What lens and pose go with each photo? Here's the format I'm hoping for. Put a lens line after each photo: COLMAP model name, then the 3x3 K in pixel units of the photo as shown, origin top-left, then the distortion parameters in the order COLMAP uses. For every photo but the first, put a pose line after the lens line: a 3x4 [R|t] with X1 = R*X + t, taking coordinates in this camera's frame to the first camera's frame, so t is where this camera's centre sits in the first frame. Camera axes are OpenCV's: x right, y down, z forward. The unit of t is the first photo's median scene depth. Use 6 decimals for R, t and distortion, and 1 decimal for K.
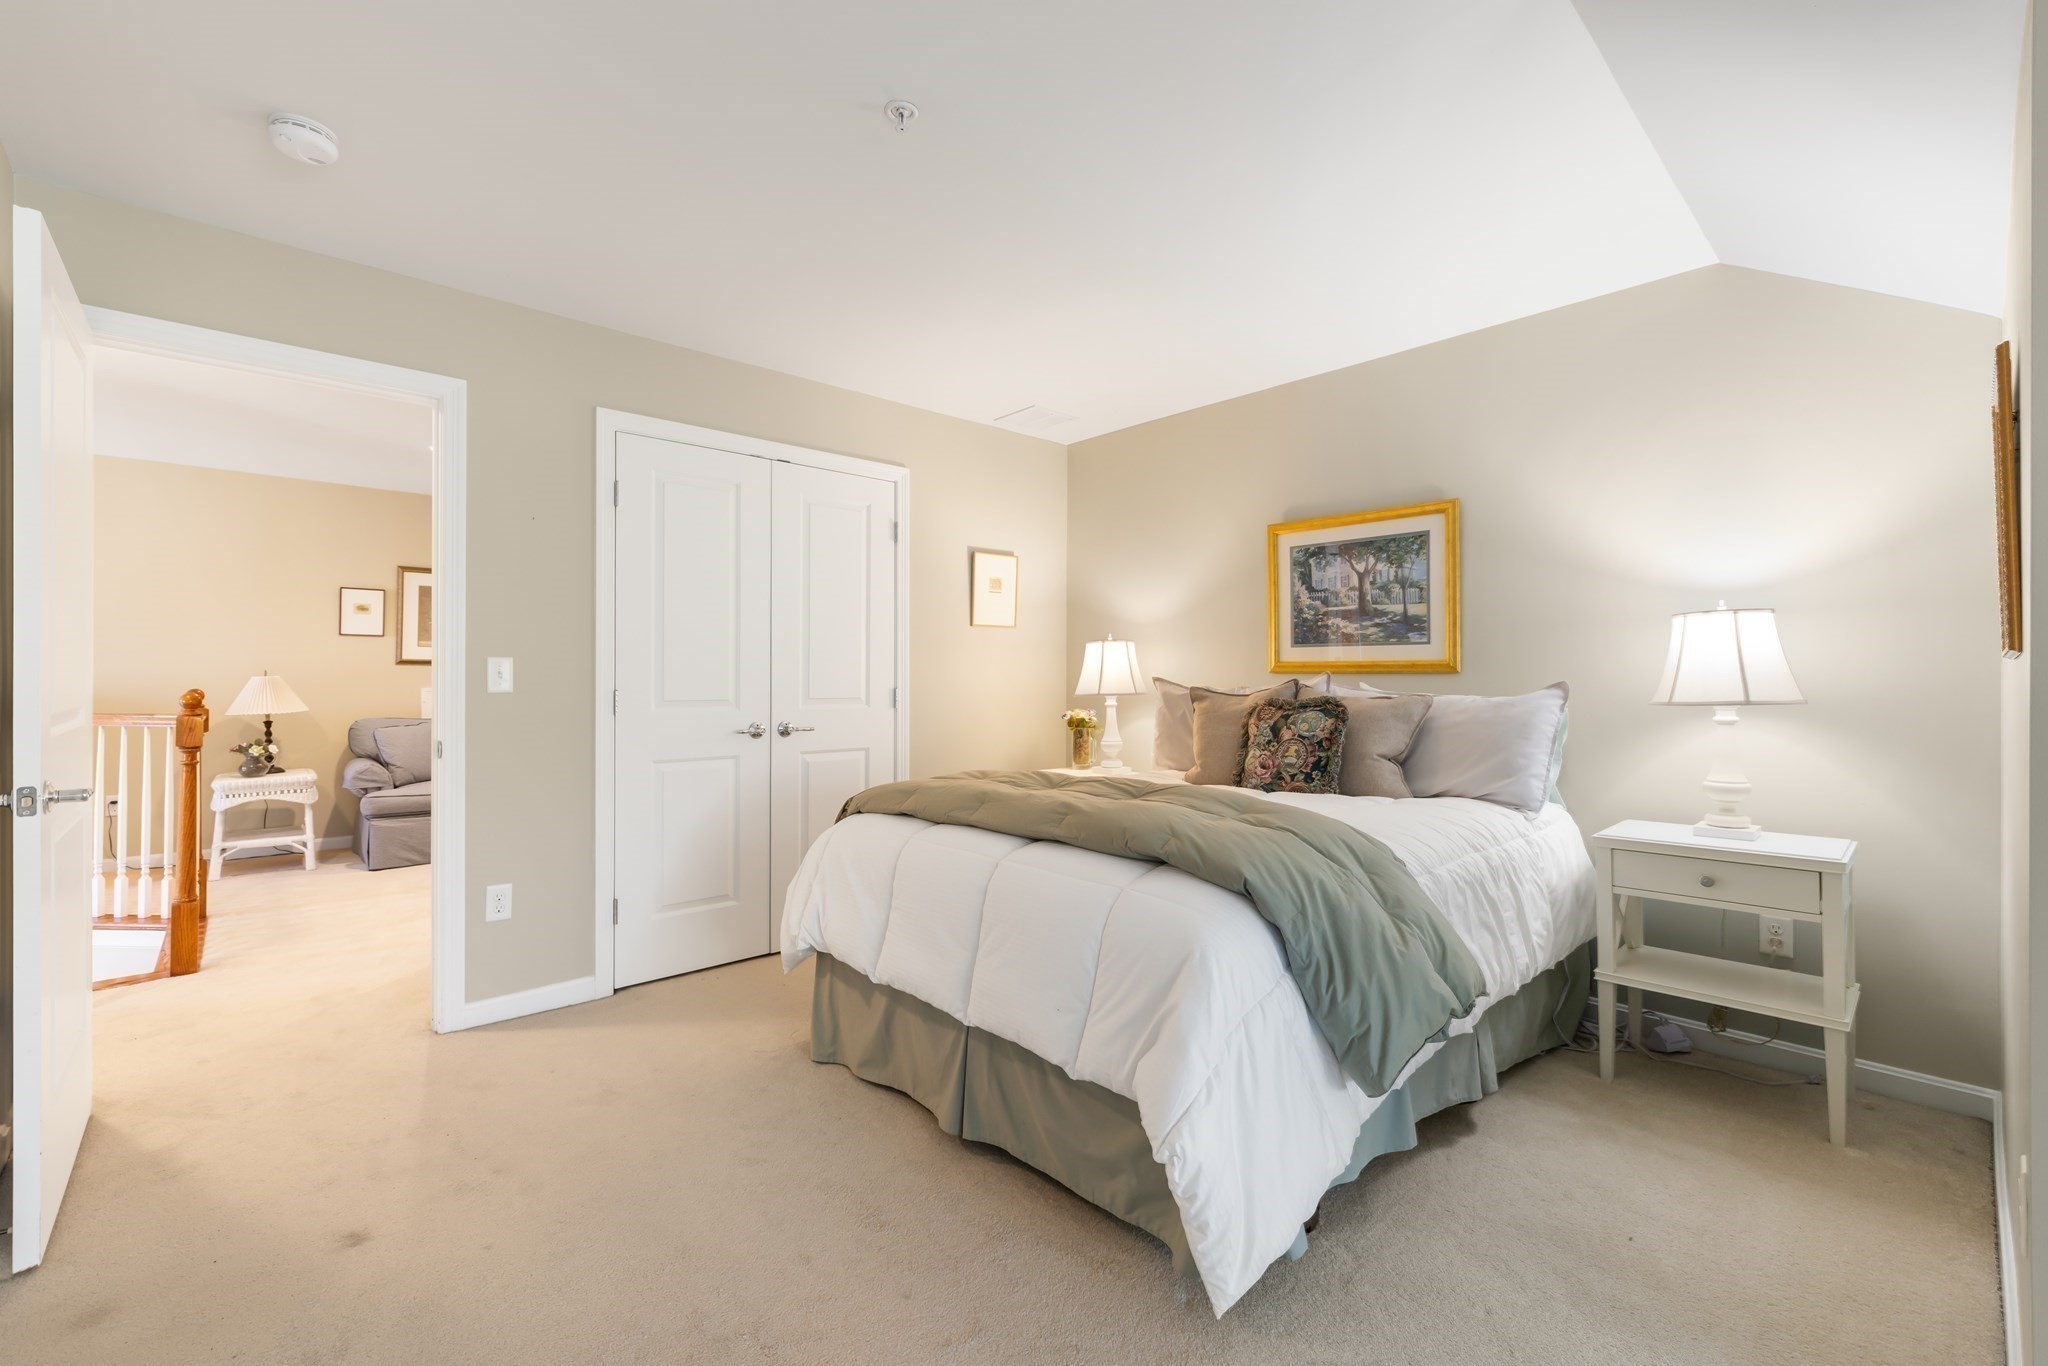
lens RADIAL K [[869.1, 0, 1034.8], [0, 869.1, 725.1], [0, 0, 1]] dist [0.002061, 0.000352]
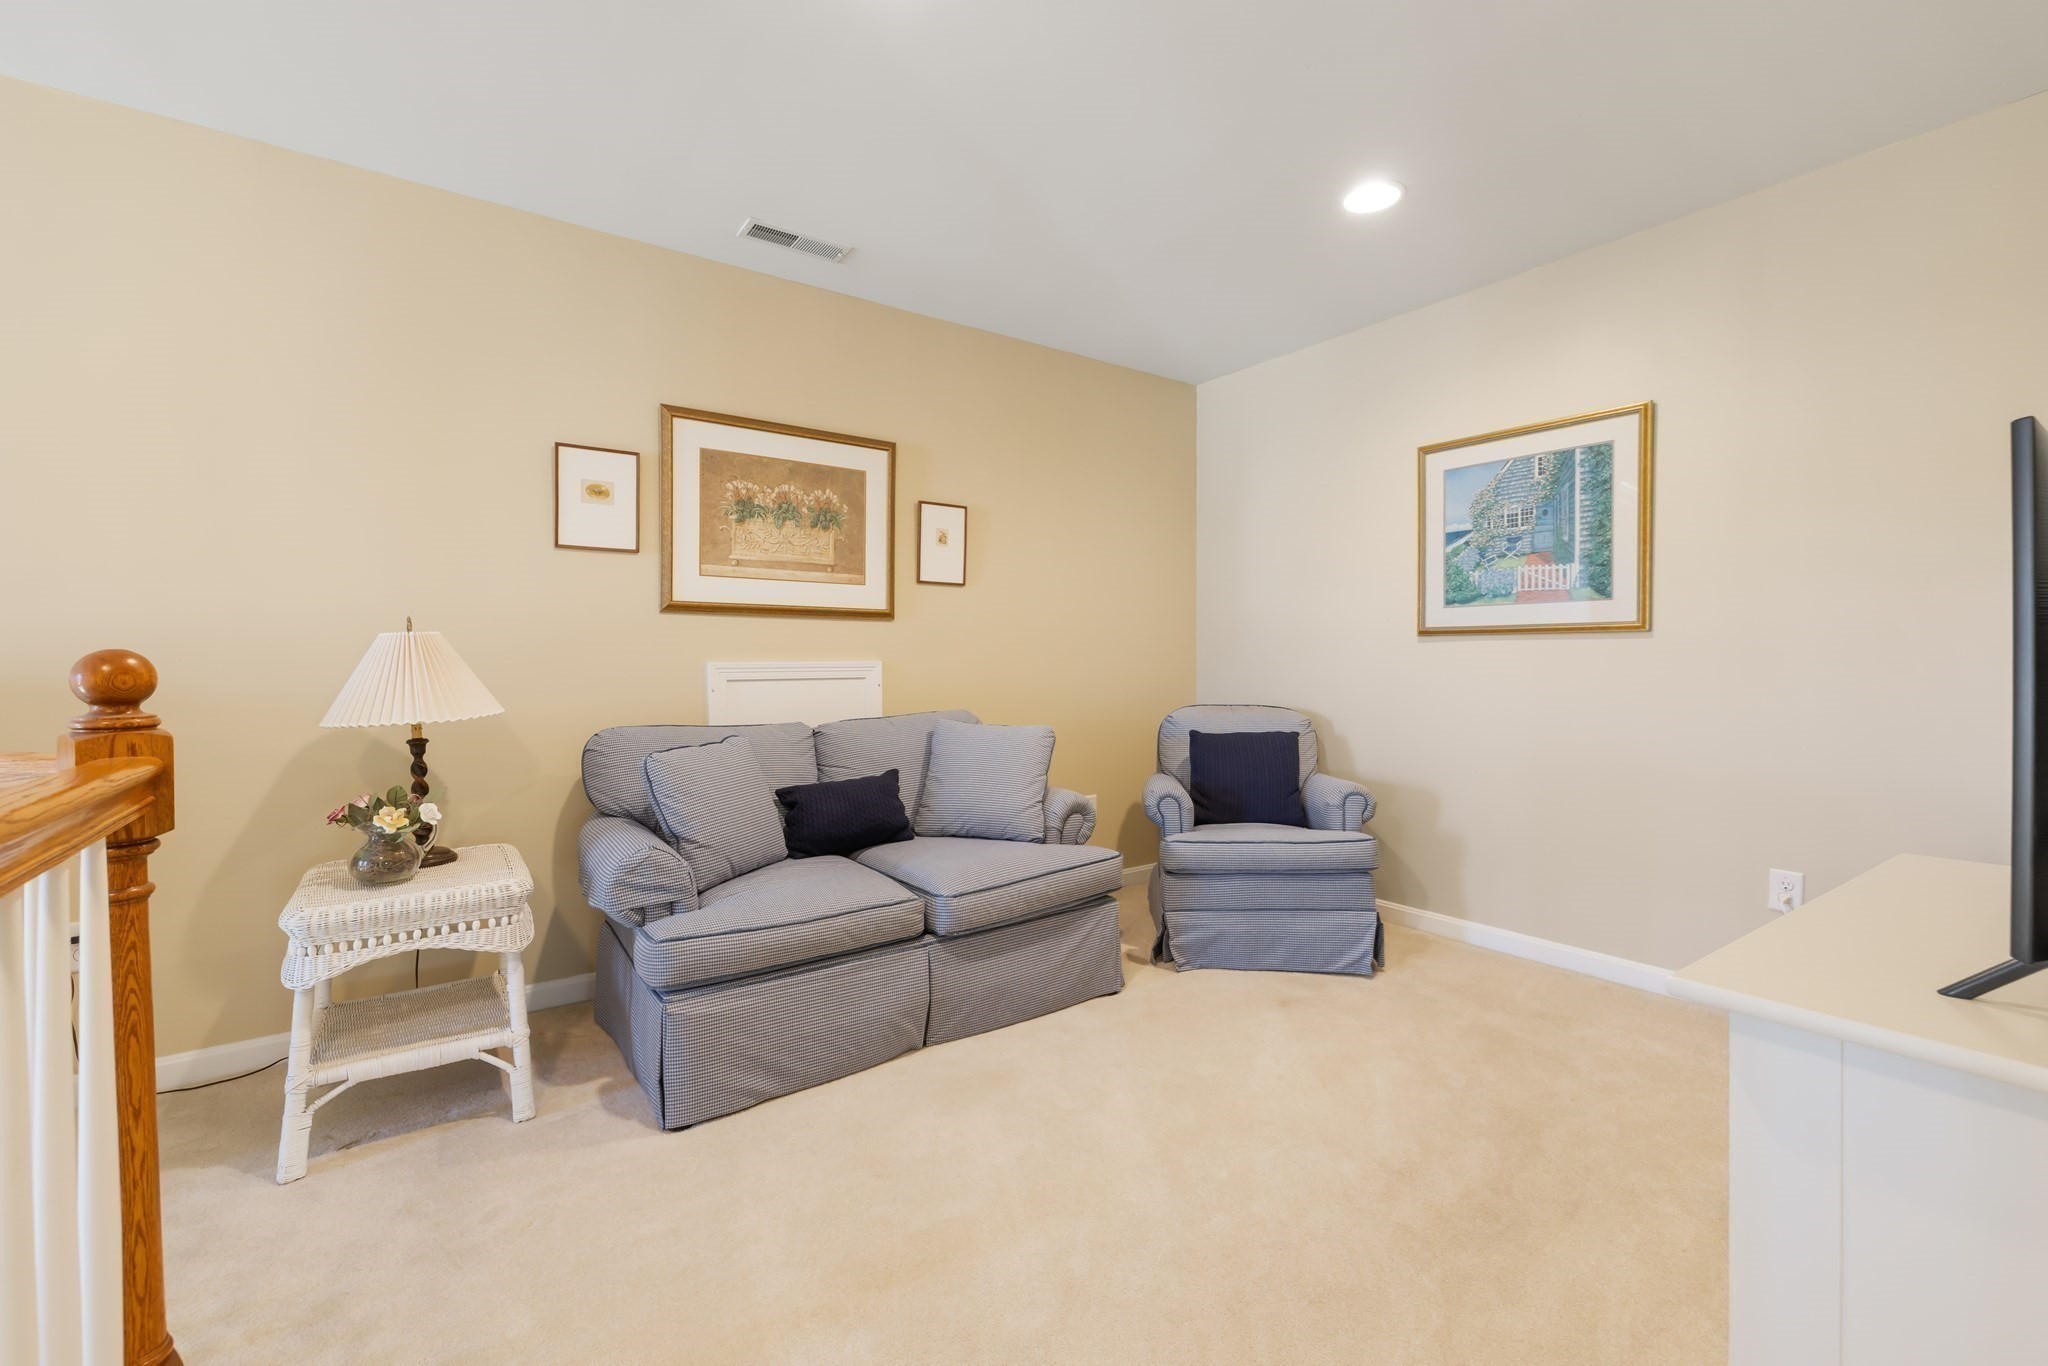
lens RADIAL K [[869.1, 0, 1040.7], [0, 869.1, 732.7], [0, 0, 1]] dist [0.002061, 0.000352]
pose [[0.993741, 0.002076, -0.111692, -0.540930], [0.001607, 0.999458, 0.032876, -0.021203], [0.111700, -0.032850, 0.993199, 0.623455]]
